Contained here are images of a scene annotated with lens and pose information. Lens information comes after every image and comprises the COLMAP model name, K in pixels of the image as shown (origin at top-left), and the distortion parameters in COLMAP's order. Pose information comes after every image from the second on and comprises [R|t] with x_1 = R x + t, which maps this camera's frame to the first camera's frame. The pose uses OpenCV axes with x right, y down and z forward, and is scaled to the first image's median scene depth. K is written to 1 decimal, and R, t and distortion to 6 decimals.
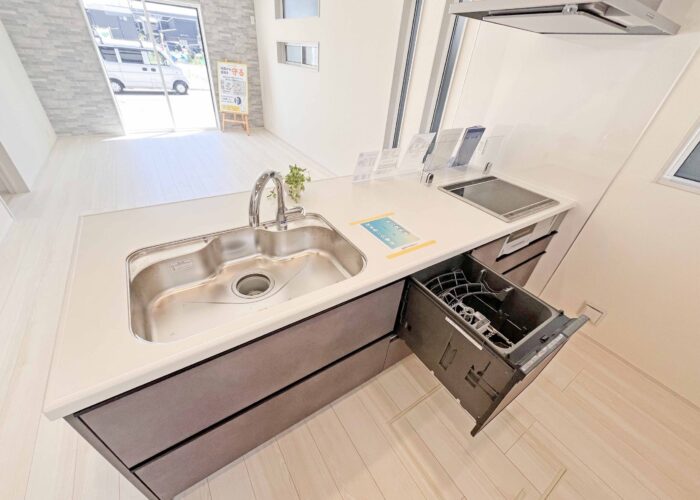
lens RADIAL K [[282.9, 0, 348.4], [0, 282.9, 252.9], [0, 0, 1]] dist [-0.000646, -0.000118]
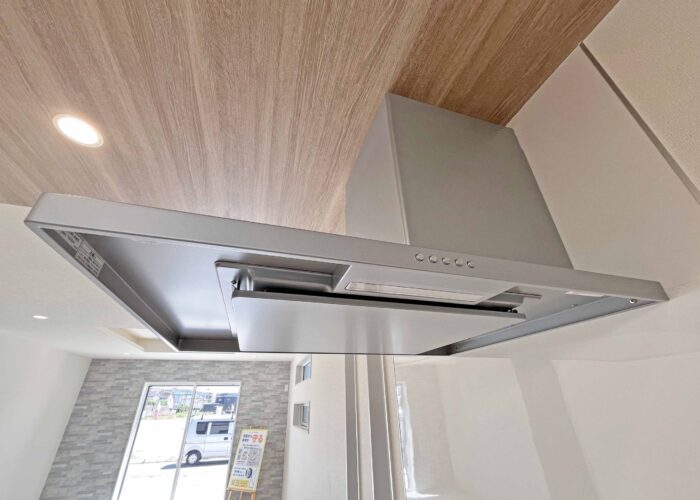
lens RADIAL K [[282.9, 0, 348.4], [0, 282.9, 252.9], [0, 0, 1]] dist [-0.000646, -0.000118]
pose [[0.954856, -0.220320, -0.199272, 0.216189], [-0.081165, 0.451788, -0.888425, -0.113378], [0.285766, 0.864492, 0.413510, 0.172863]]
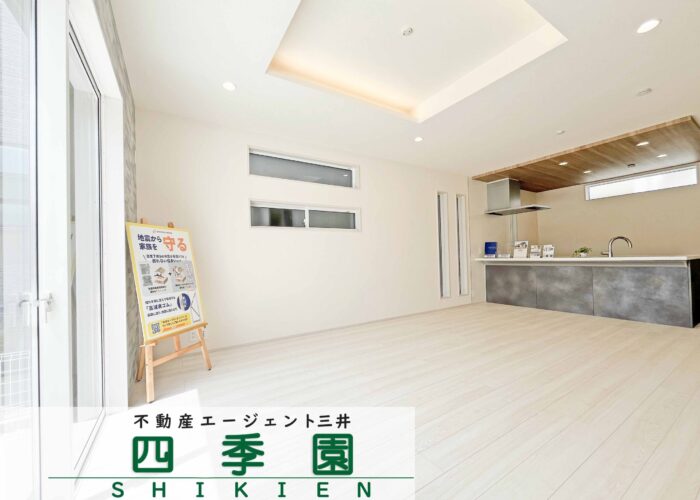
lens RADIAL K [[282.9, 0, 348.4], [0, 282.9, 252.9], [0, 0, 1]] dist [-0.000646, -0.000118]
pose [[0.018562, -0.064795, 0.997726, -0.829216], [0.598650, 0.799970, 0.040815, -0.489363], [-0.800796, 0.596531, 0.053638, 0.775446]]
